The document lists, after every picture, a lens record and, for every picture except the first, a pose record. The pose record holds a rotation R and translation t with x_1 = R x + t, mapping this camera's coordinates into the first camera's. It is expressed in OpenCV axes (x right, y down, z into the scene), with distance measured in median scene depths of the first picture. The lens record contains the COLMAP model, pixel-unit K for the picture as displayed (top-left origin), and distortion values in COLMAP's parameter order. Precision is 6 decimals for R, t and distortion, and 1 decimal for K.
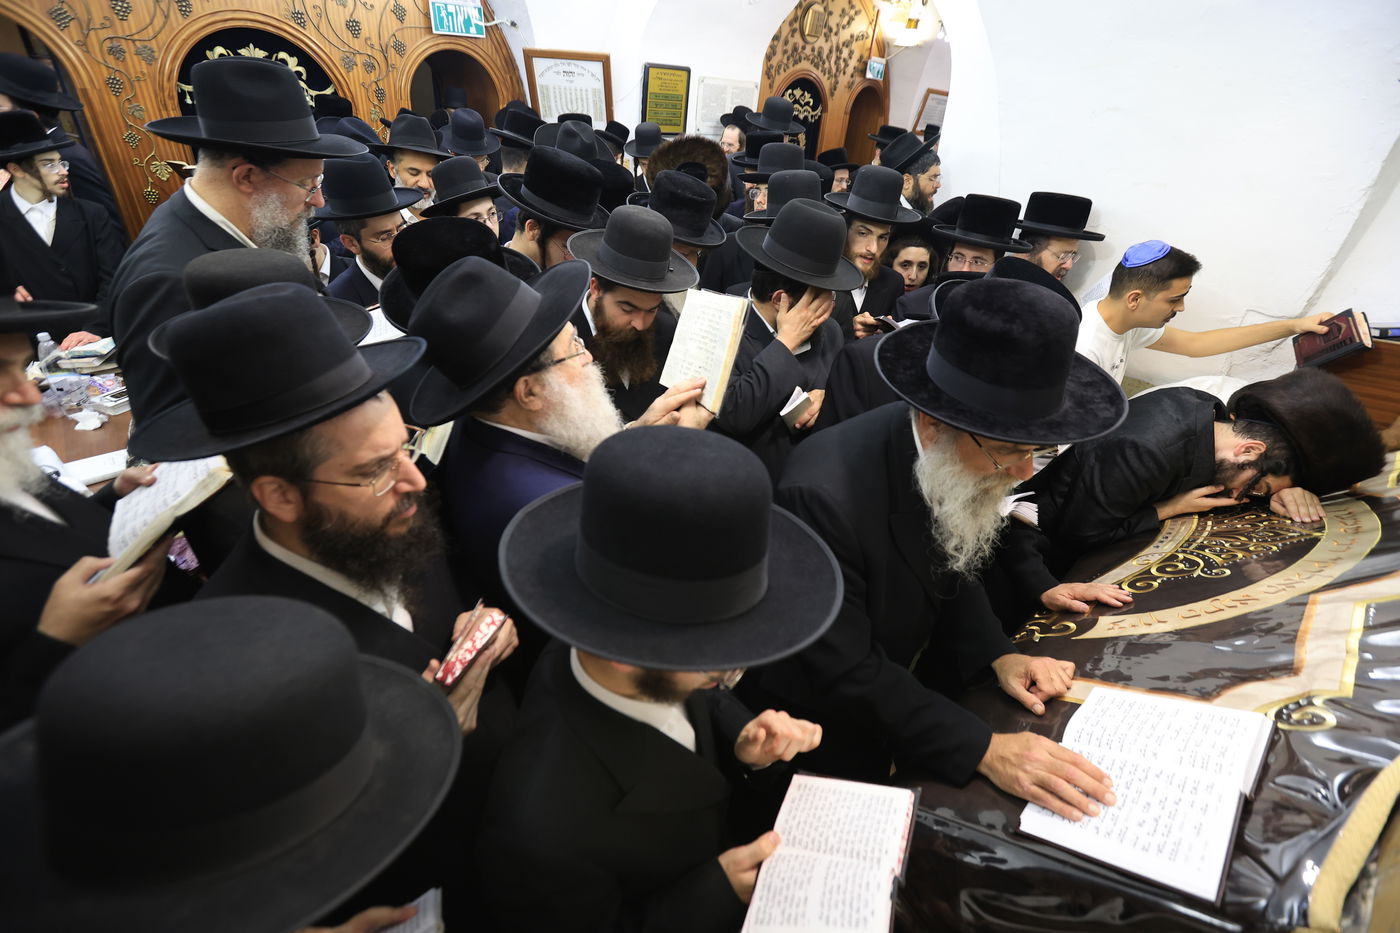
lens RADIAL K [[657.7, 0, 707.5], [0, 657.7, 442.4], [0, 0, 1]] dist [-0.010053, 0.000918]
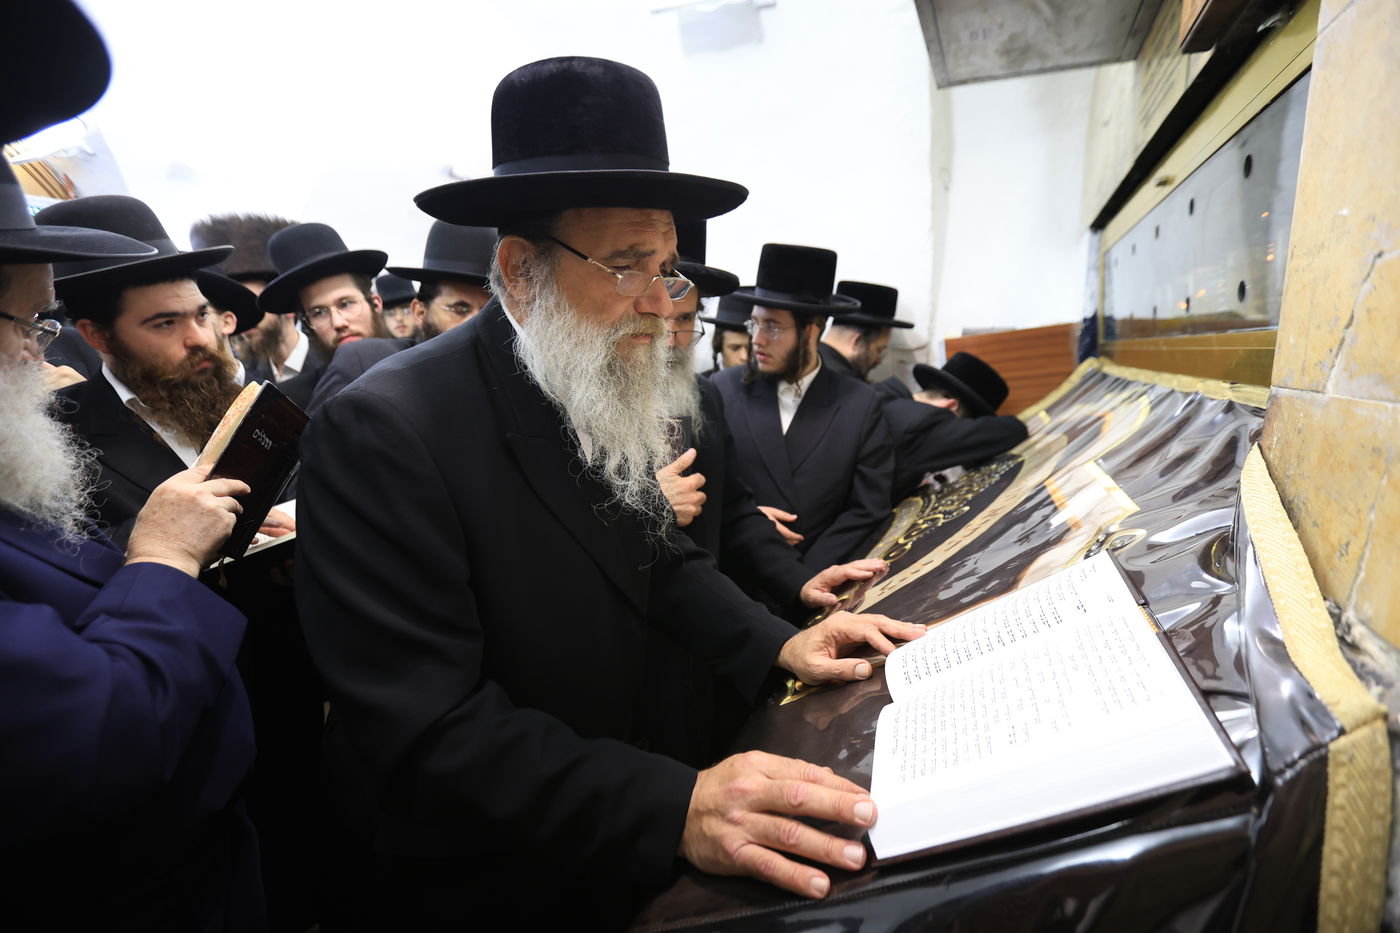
lens RADIAL K [[652.8, 0, 700.1], [0, 652.8, 444.1], [0, 0, 1]] dist [-0.025834, 0.007399]
pose [[0.906930, -0.182656, 0.379625, 0.145936], [0.298564, 0.914420, -0.273304, 0.241653], [-0.297216, 0.361210, 0.883850, 0.286953]]
